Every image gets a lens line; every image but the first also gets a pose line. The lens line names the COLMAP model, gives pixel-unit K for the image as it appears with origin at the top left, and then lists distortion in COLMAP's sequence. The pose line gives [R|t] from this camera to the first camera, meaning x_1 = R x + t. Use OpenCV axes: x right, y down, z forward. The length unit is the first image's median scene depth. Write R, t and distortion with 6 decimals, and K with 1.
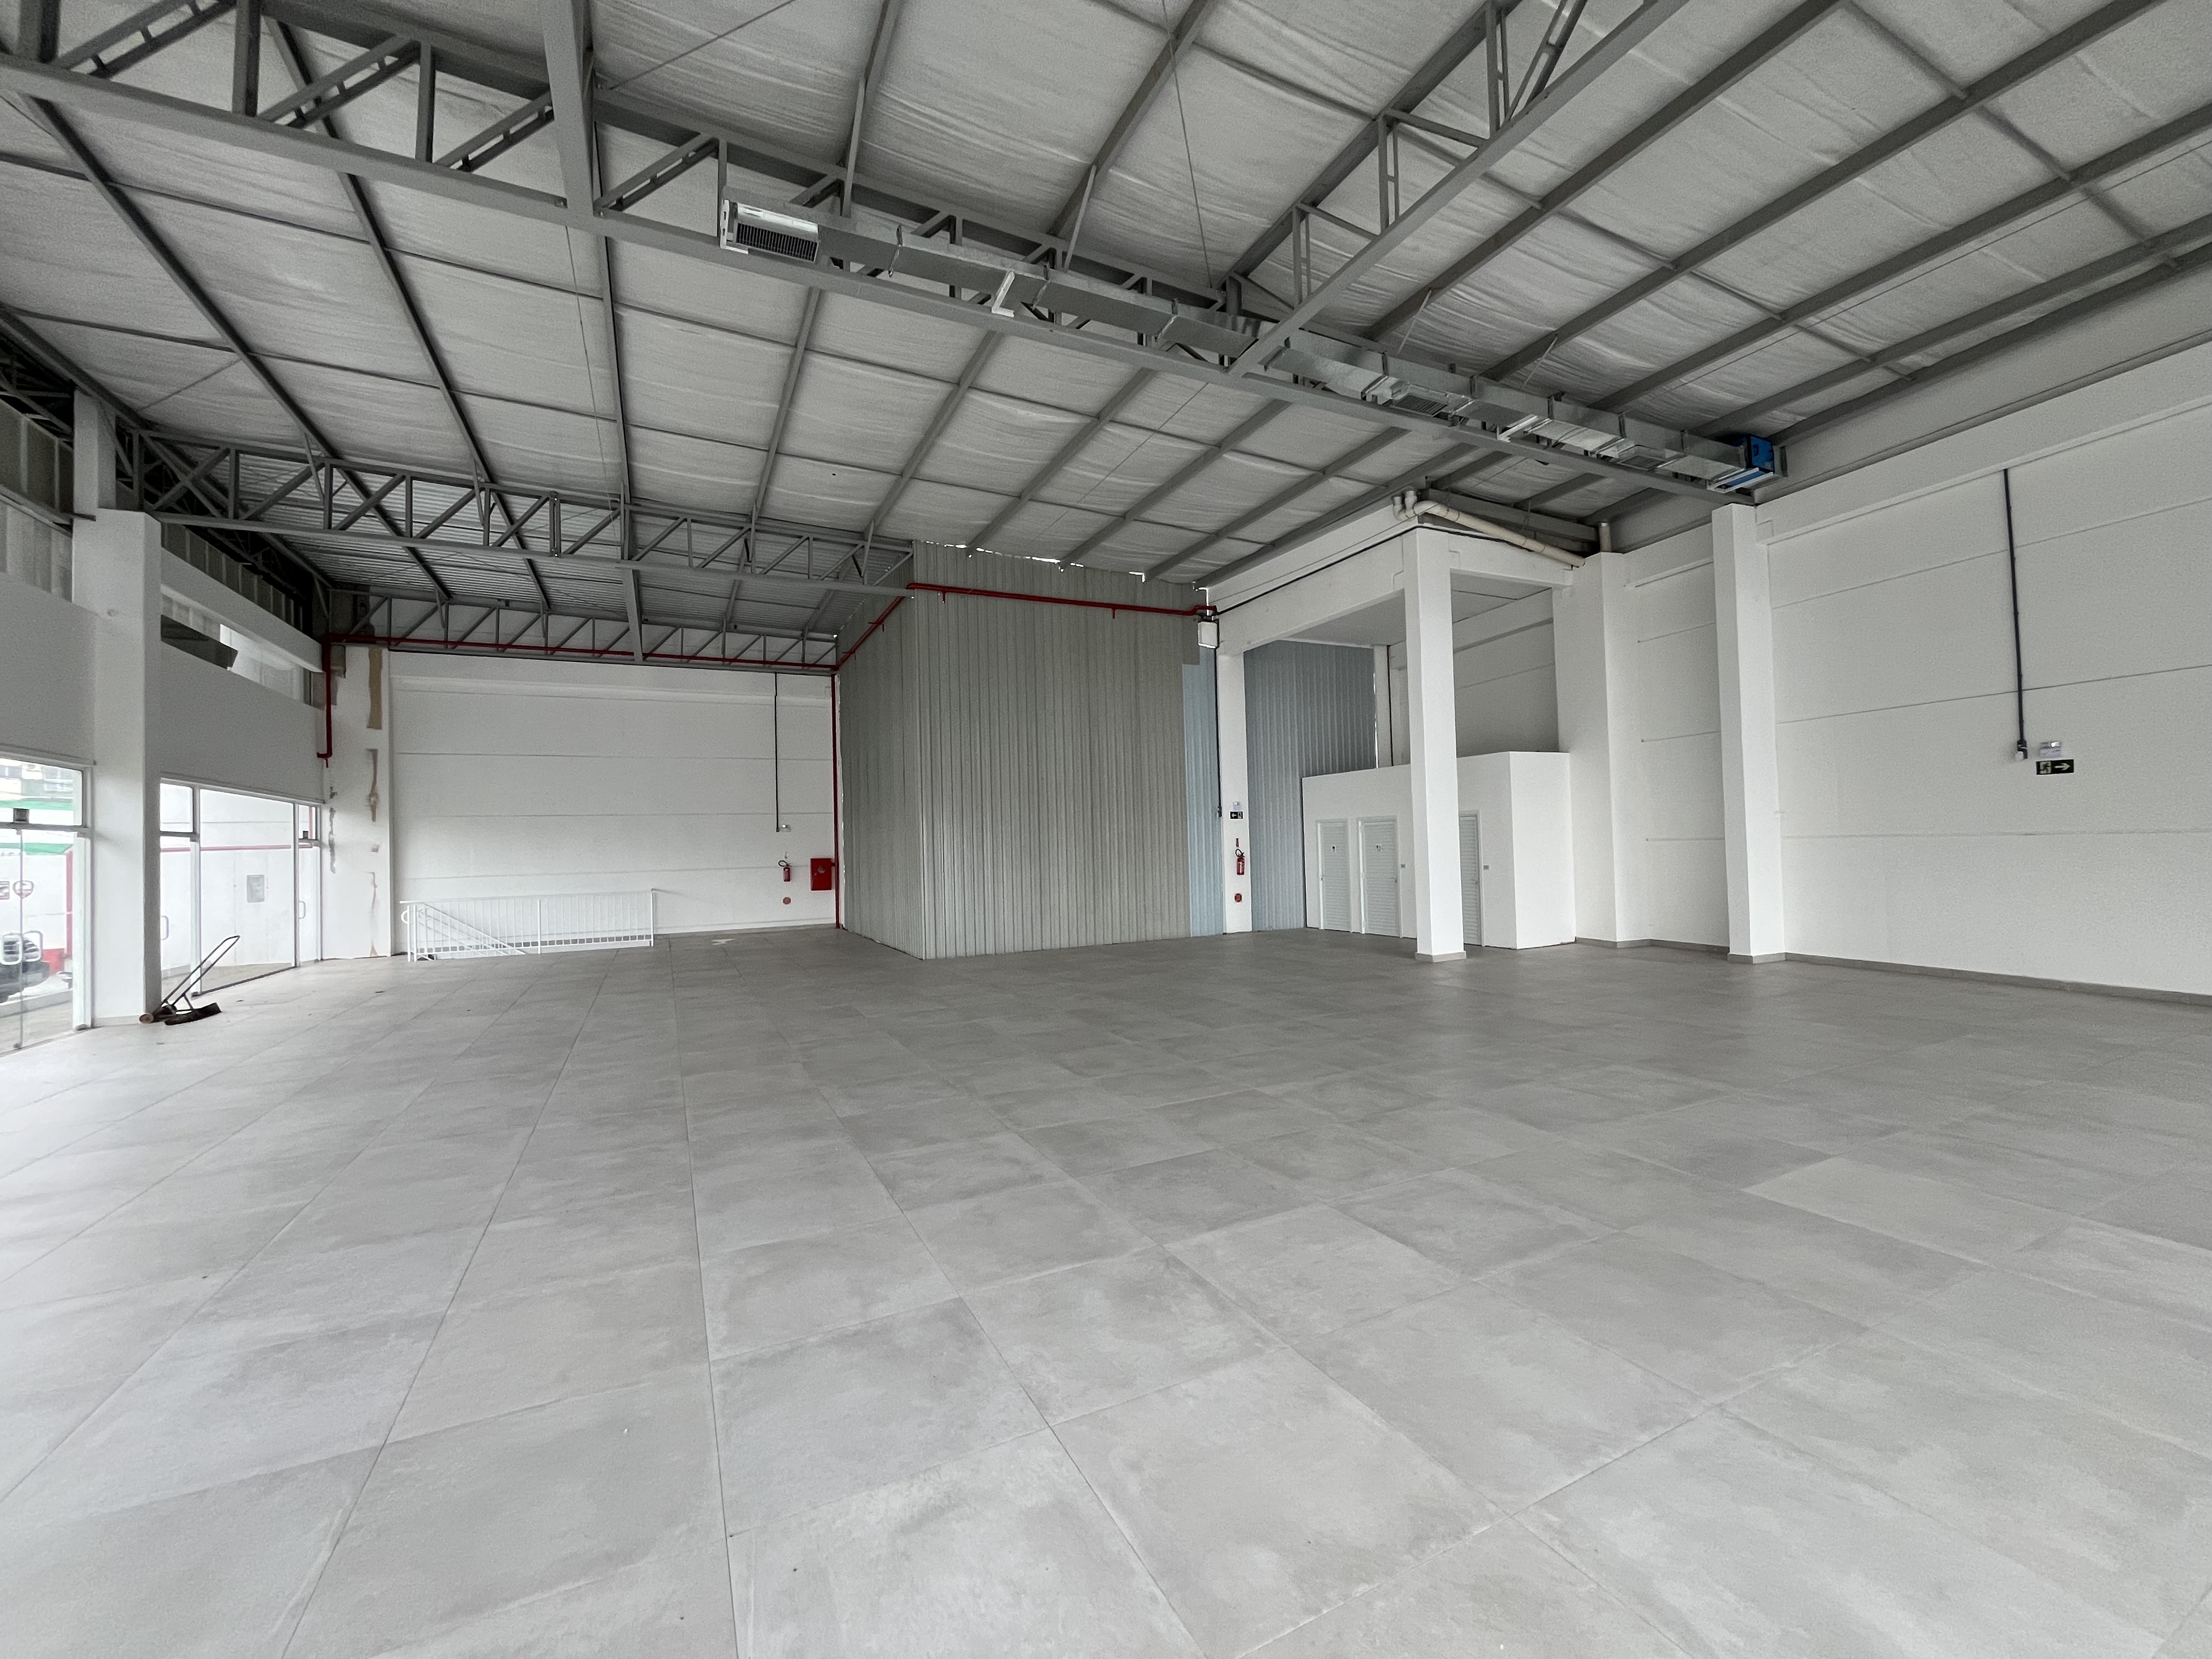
lens RADIAL K [[870.7, 0, 1098.4], [0, 870.7, 821.1], [0, 0, 1]] dist [-0.002351, -0.000262]
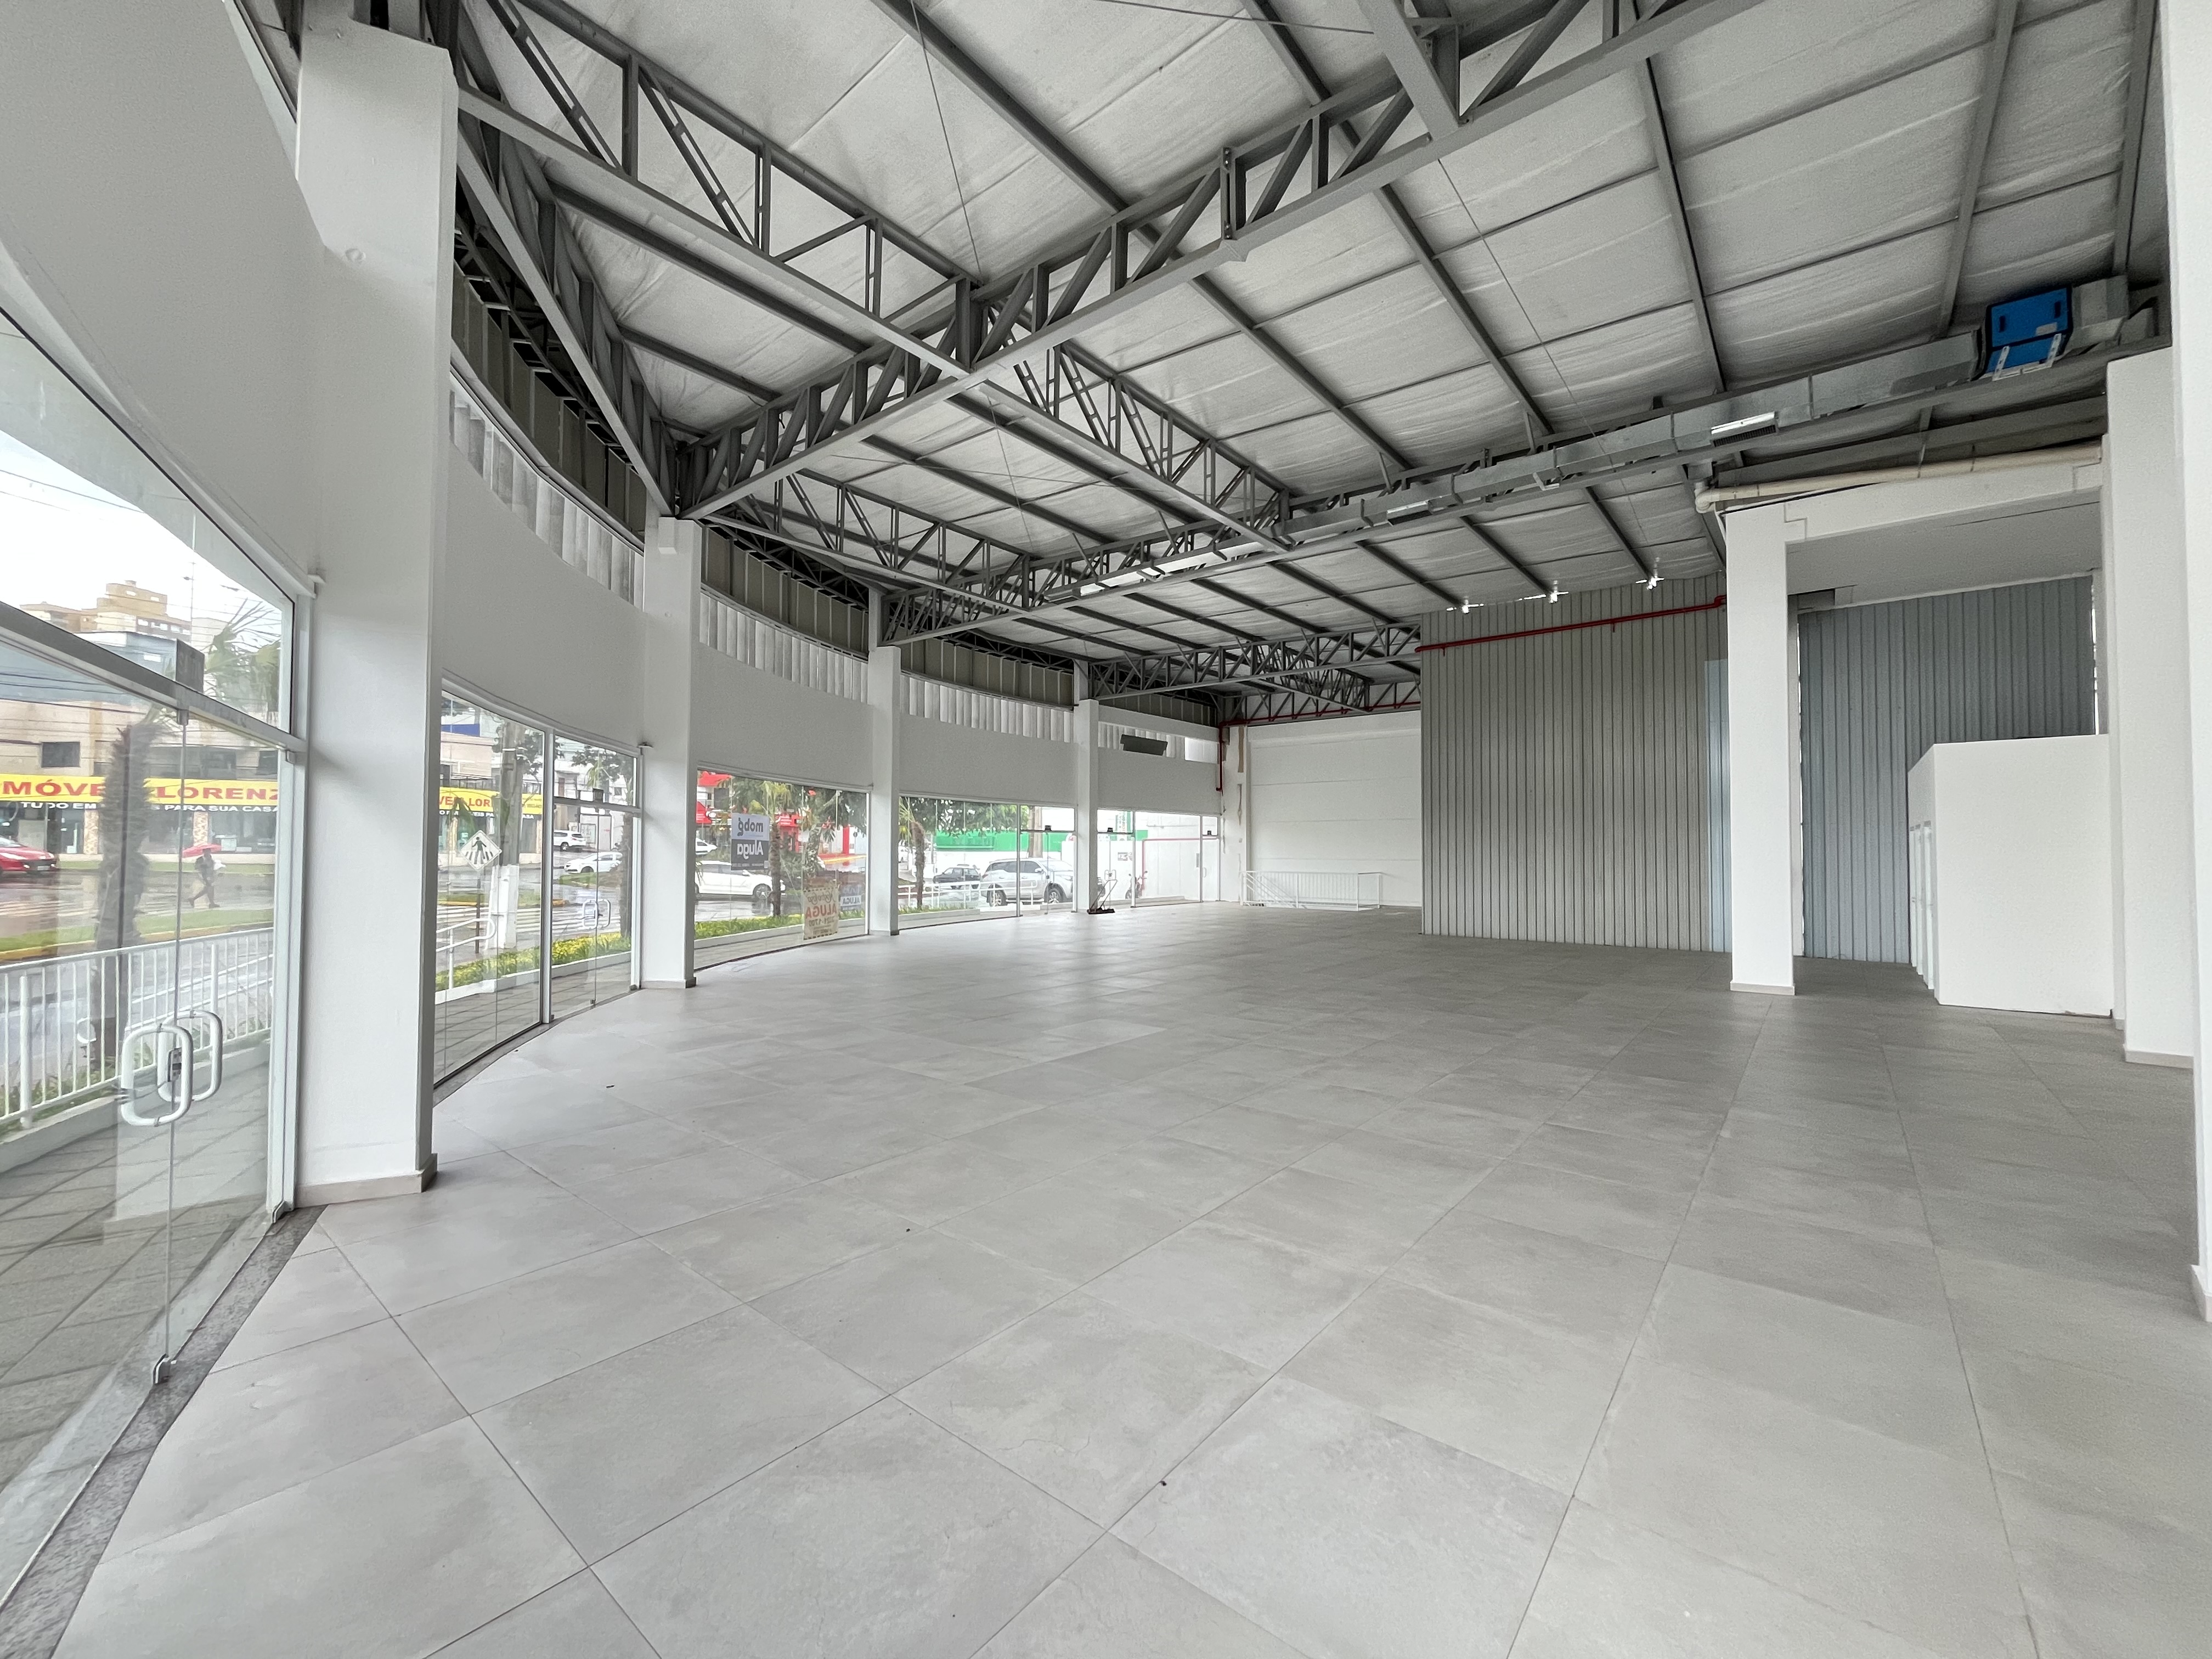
lens RADIAL K [[870.7, 0, 1098.4], [0, 870.7, 821.1], [0, 0, 1]] dist [-0.002351, -0.000262]
pose [[0.420592, -0.002602, -0.907246, 0.692452], [0.006378, 0.999980, 0.000089, -0.010238], [0.907227, -0.005824, 0.420600, -0.000830]]
